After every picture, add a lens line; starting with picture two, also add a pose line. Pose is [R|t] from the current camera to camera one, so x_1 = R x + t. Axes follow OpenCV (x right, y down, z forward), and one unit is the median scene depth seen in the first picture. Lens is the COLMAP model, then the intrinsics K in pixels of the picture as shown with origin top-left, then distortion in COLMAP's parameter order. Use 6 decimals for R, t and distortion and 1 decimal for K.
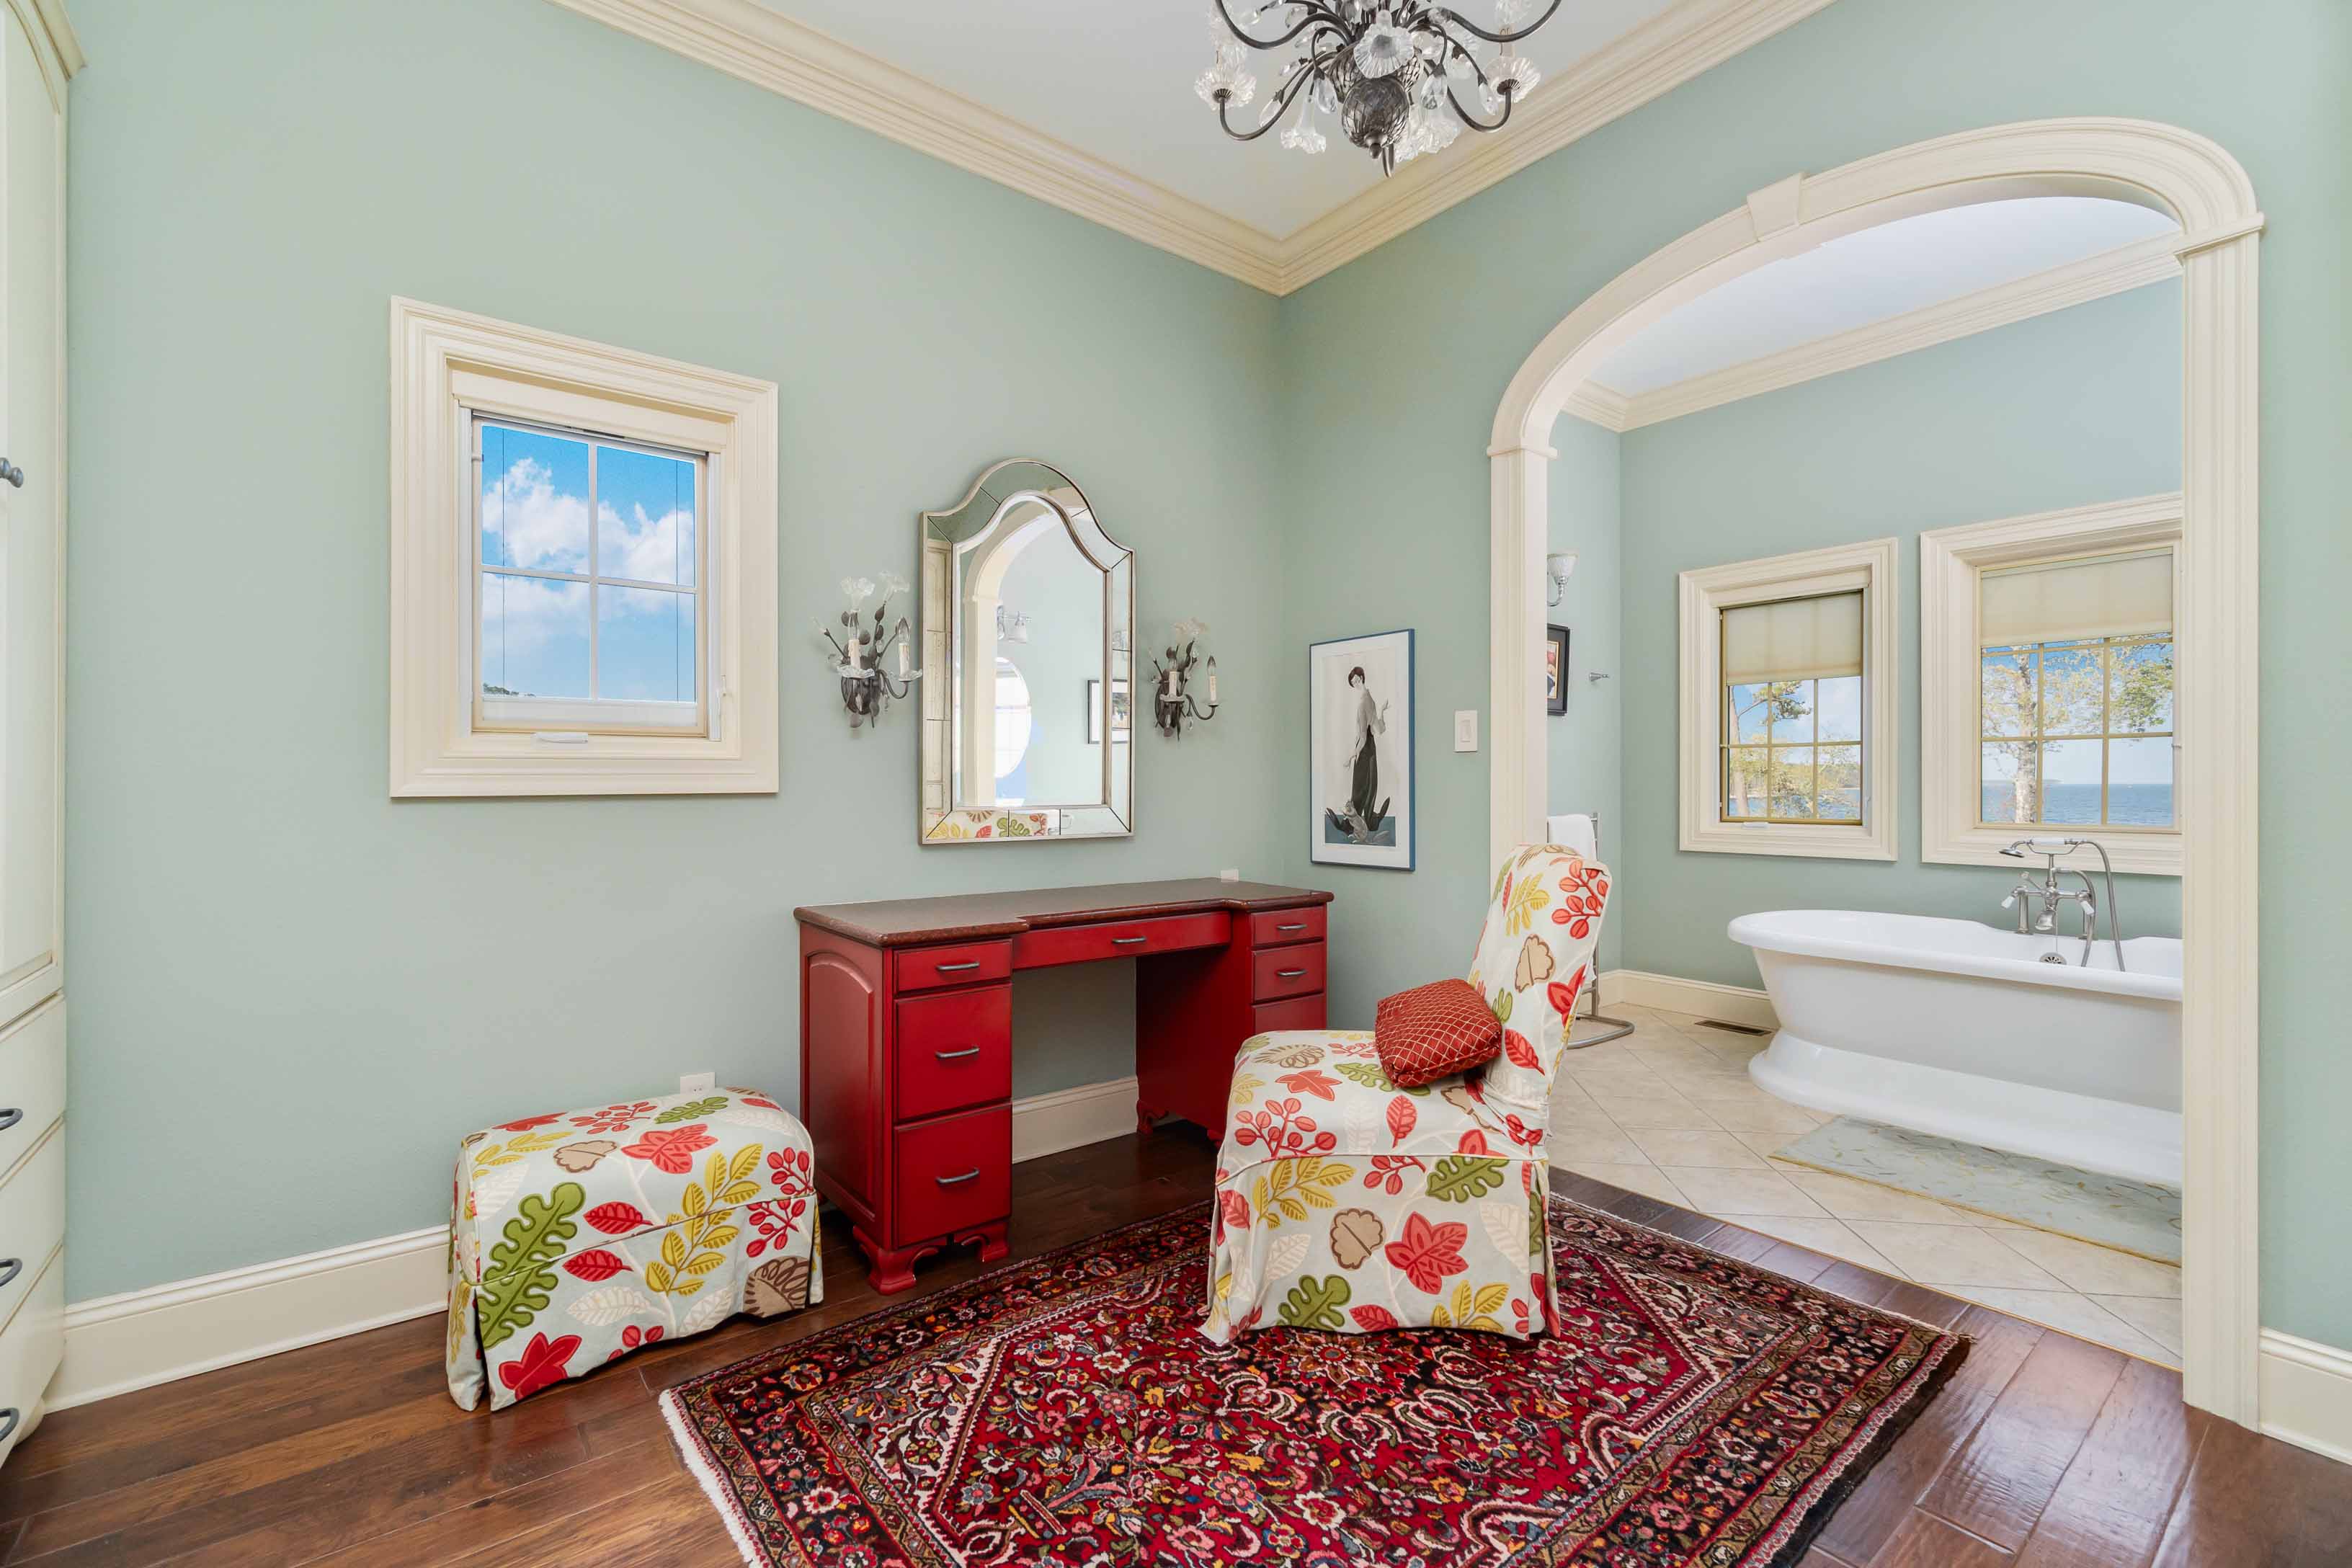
lens RADIAL K [[1008.1, 0, 1168.6], [0, 1008.1, 771.2], [0, 0, 1]] dist [-0.002018, -0.000282]
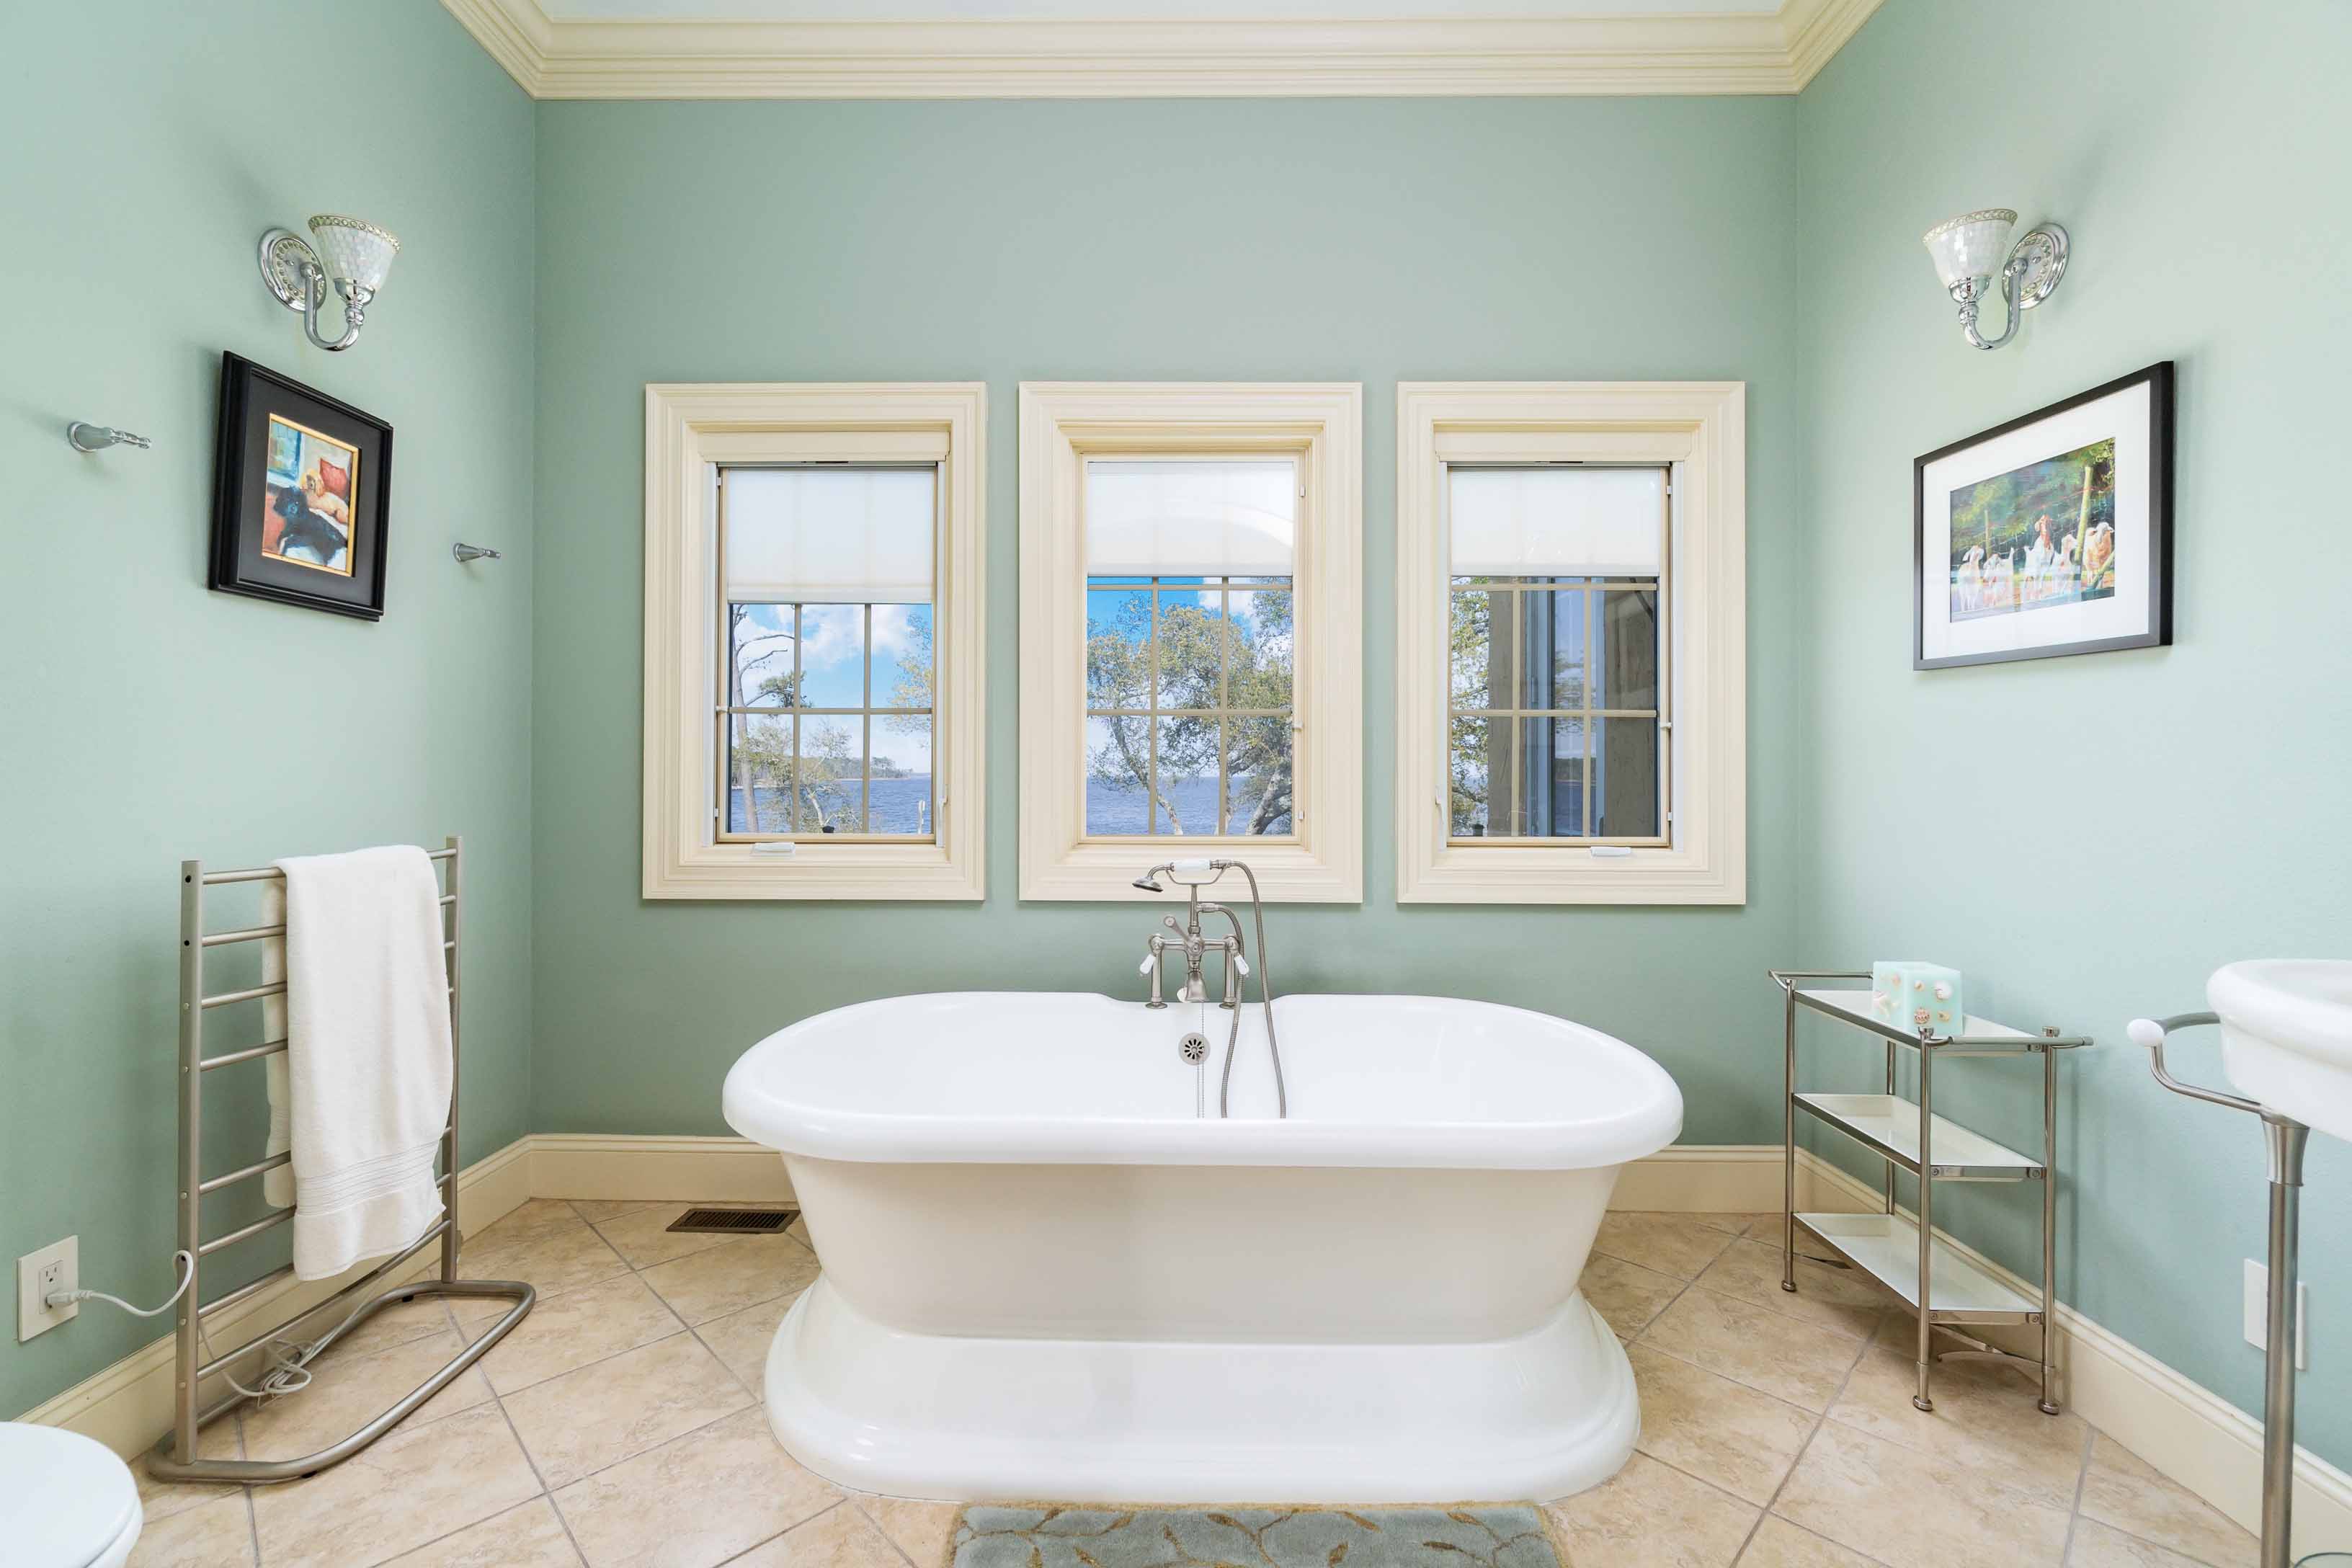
lens RADIAL K [[1008.4, 0, 1164.6], [0, 1008.4, 777.2], [0, 0, 1]] dist [-0.003591, 0.000045]
pose [[0.615059, -0.002060, 0.788478, 0.272525], [-0.009603, 0.999903, 0.010103, 0.006056], [-0.788423, -0.013786, 0.614980, 0.483060]]
